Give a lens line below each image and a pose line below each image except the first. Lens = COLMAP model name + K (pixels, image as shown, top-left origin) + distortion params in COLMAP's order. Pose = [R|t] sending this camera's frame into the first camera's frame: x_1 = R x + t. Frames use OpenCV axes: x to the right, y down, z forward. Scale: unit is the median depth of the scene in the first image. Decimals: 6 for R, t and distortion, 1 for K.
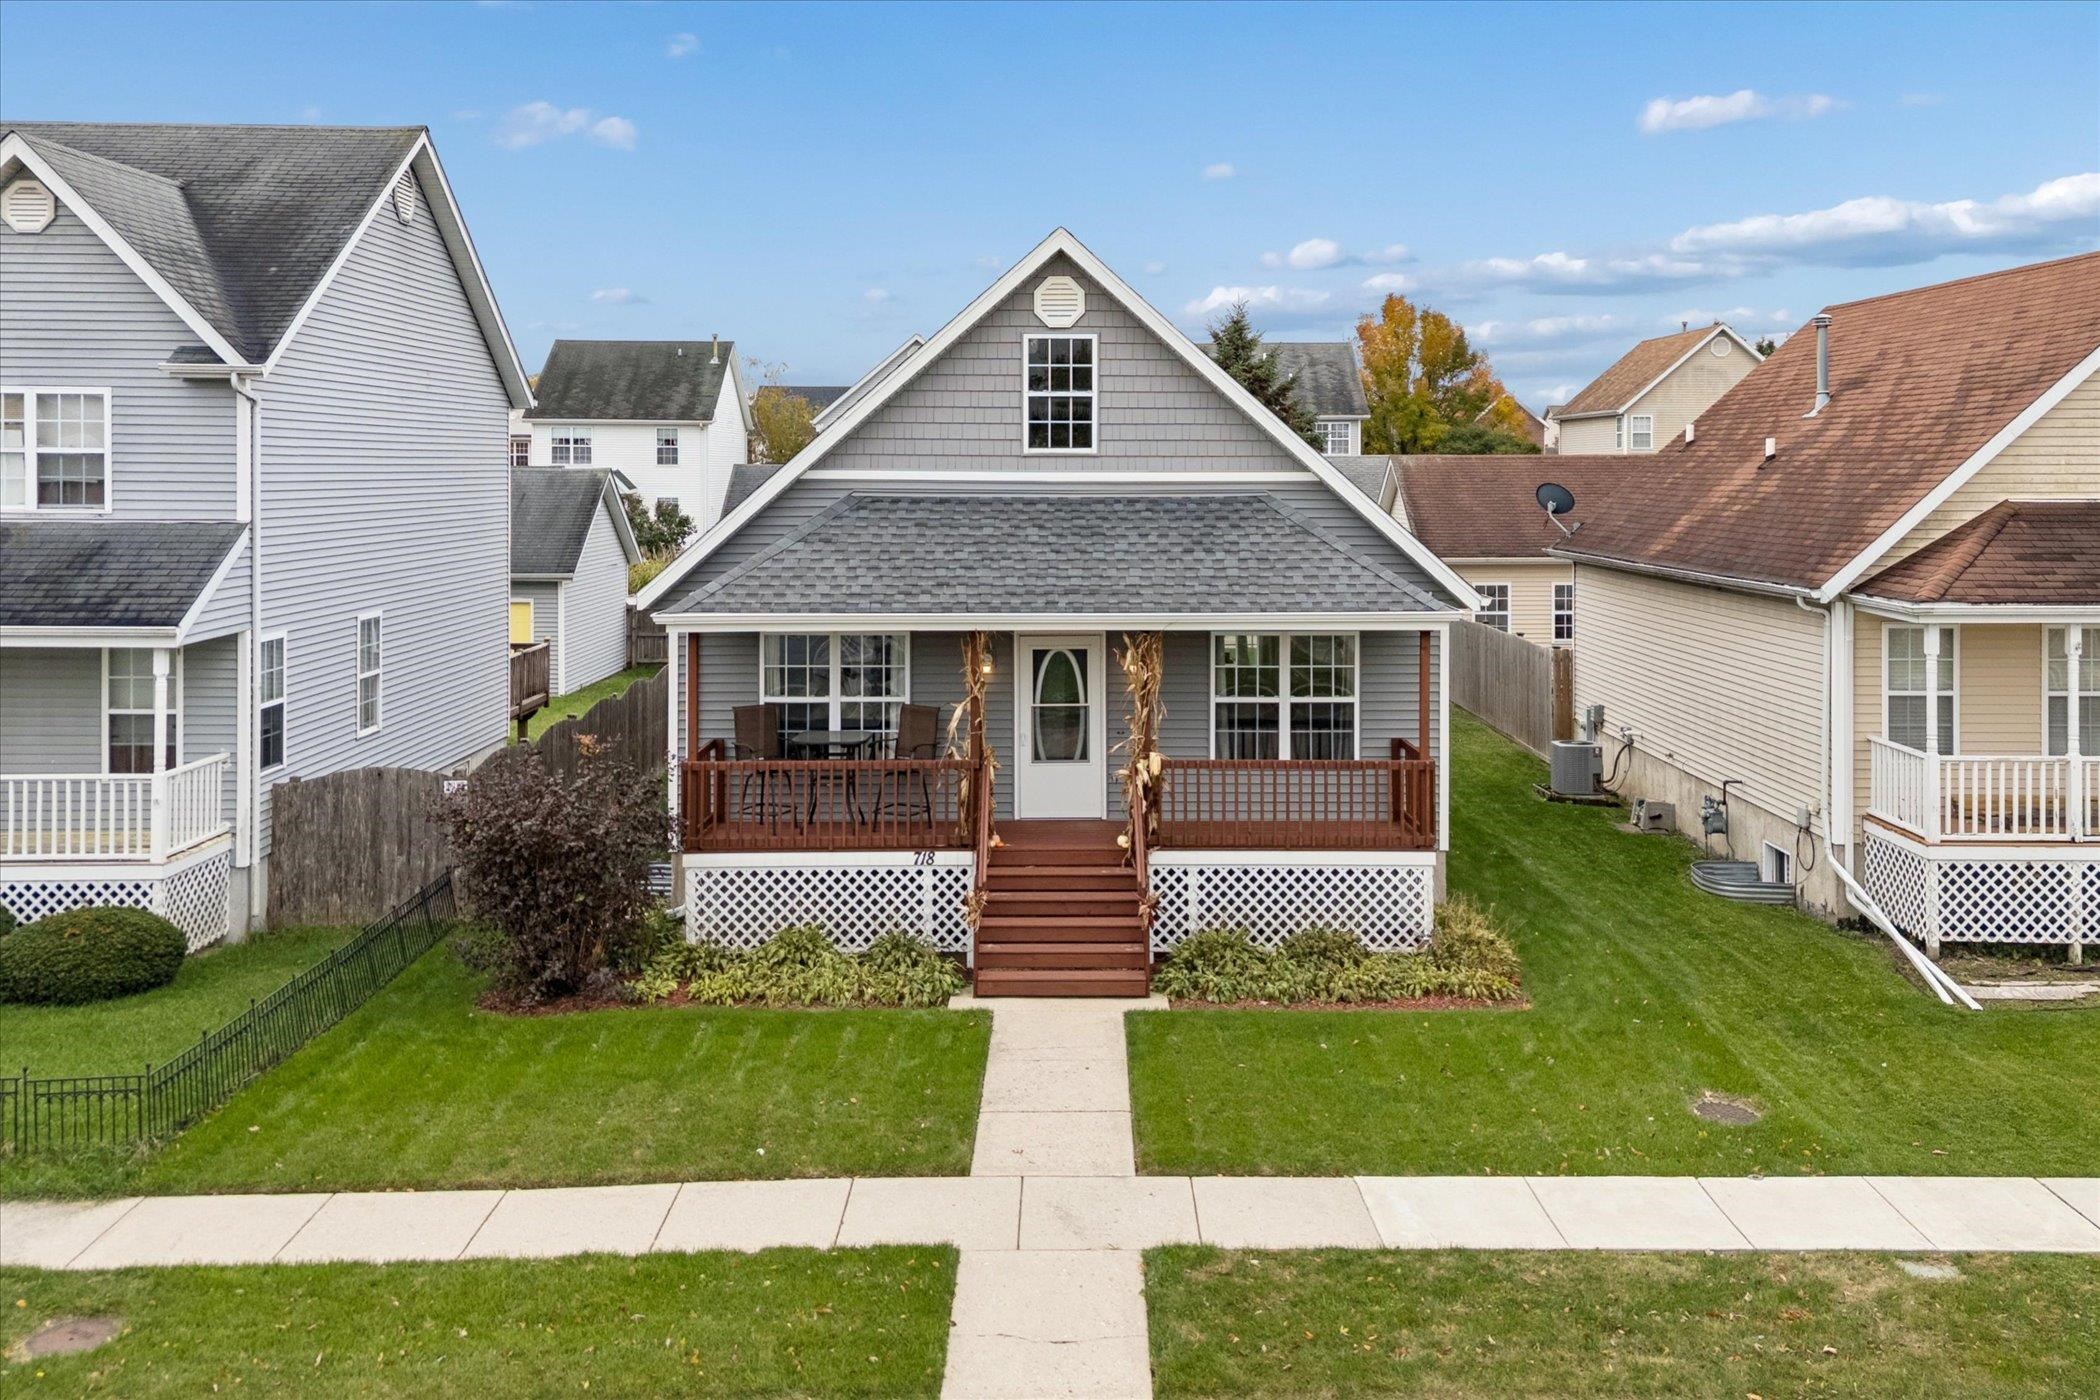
lens RADIAL K [[985.9, 0, 1038.2], [0, 985.9, 694.9], [0, 0, 1]] dist [0.005948, -0.001634]
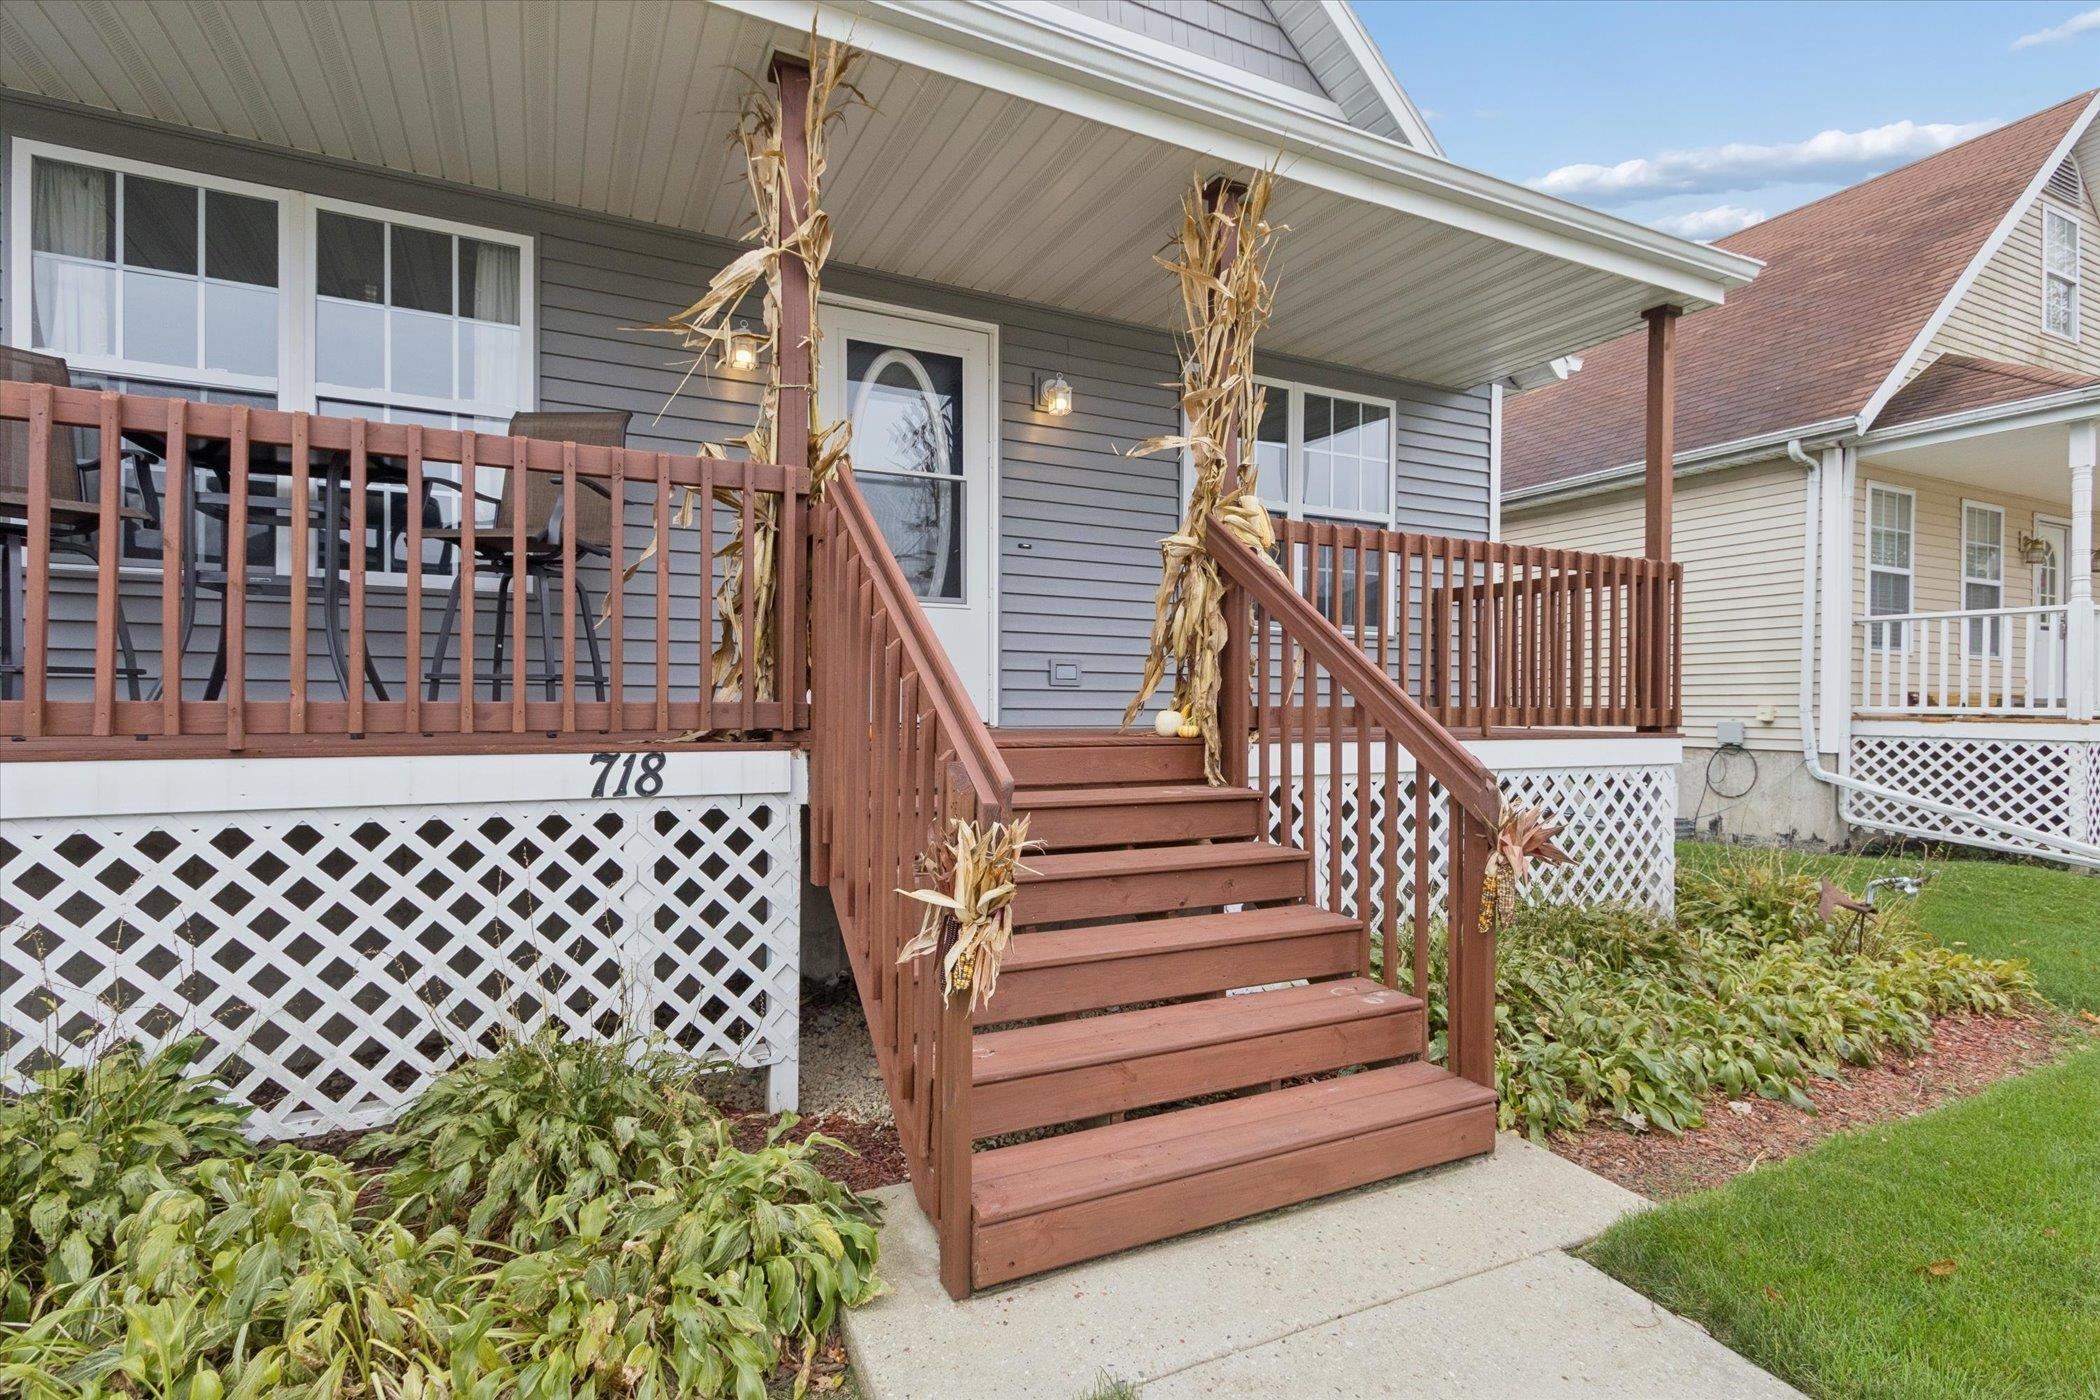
lens RADIAL K [[985.9, 0, 1056.5], [0, 985.9, 701.7], [0, 0, 1]] dist [0.005948, -0.001634]
pose [[0.915834, -0.000820, 0.401556, -0.116202], [0.005598, 0.999927, -0.010724, 0.146915], [-0.401518, 0.012069, 0.915772, 0.669631]]
